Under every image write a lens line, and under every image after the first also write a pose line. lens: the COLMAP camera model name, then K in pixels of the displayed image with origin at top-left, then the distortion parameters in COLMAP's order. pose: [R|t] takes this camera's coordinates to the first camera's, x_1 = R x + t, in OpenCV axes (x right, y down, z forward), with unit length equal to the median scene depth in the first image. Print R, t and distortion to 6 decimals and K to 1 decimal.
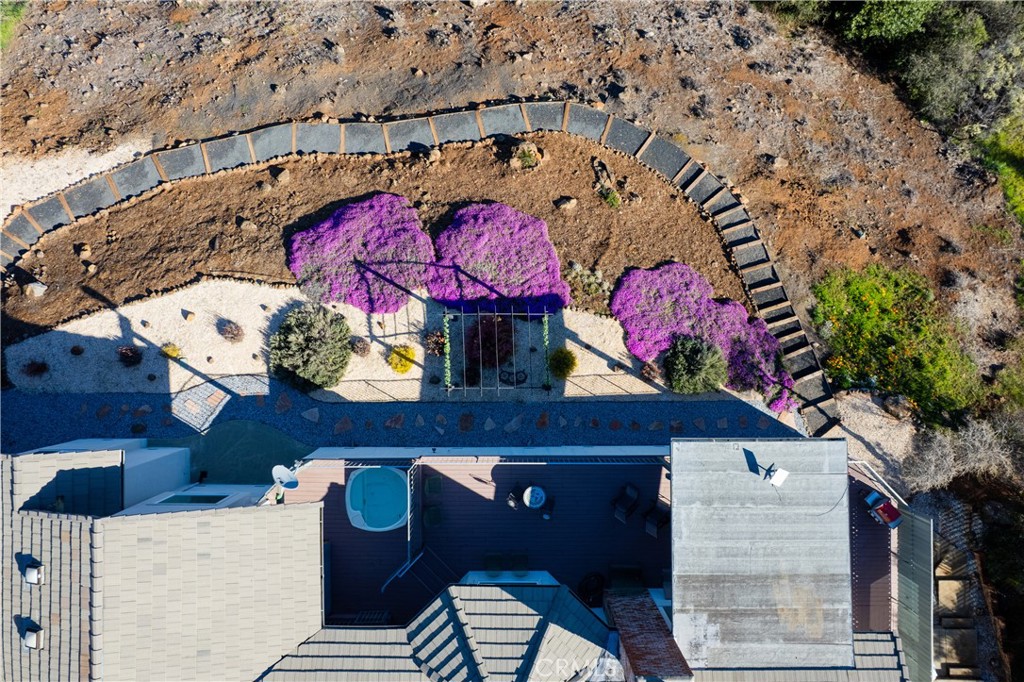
lens RADIAL K [[657.7, 0, 511.5], [0, 657.7, 341.7], [0, 0, 1]] dist [-0.063863, 0.049718]
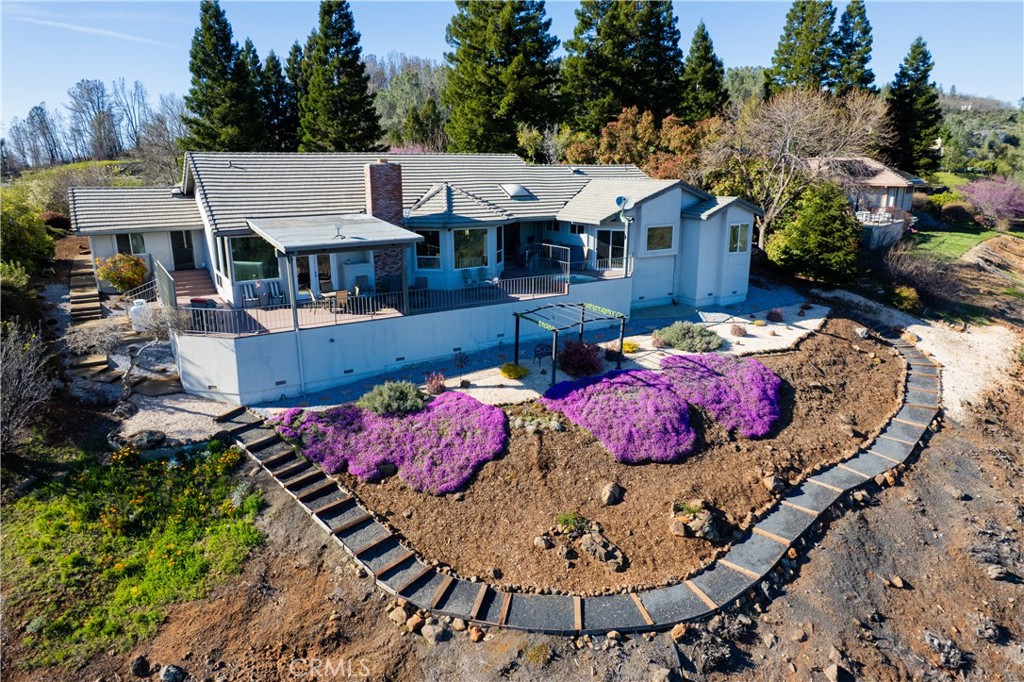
lens RADIAL K [[657.7, 0, 514.0], [0, 657.7, 341.1], [0, 0, 1]] dist [-0.063863, 0.049718]
pose [[-0.842204, 0.134364, -0.522148, 0.581727], [-0.539151, -0.215152, 0.814264, -0.764925], [-0.002933, 0.967293, 0.253644, 0.628582]]
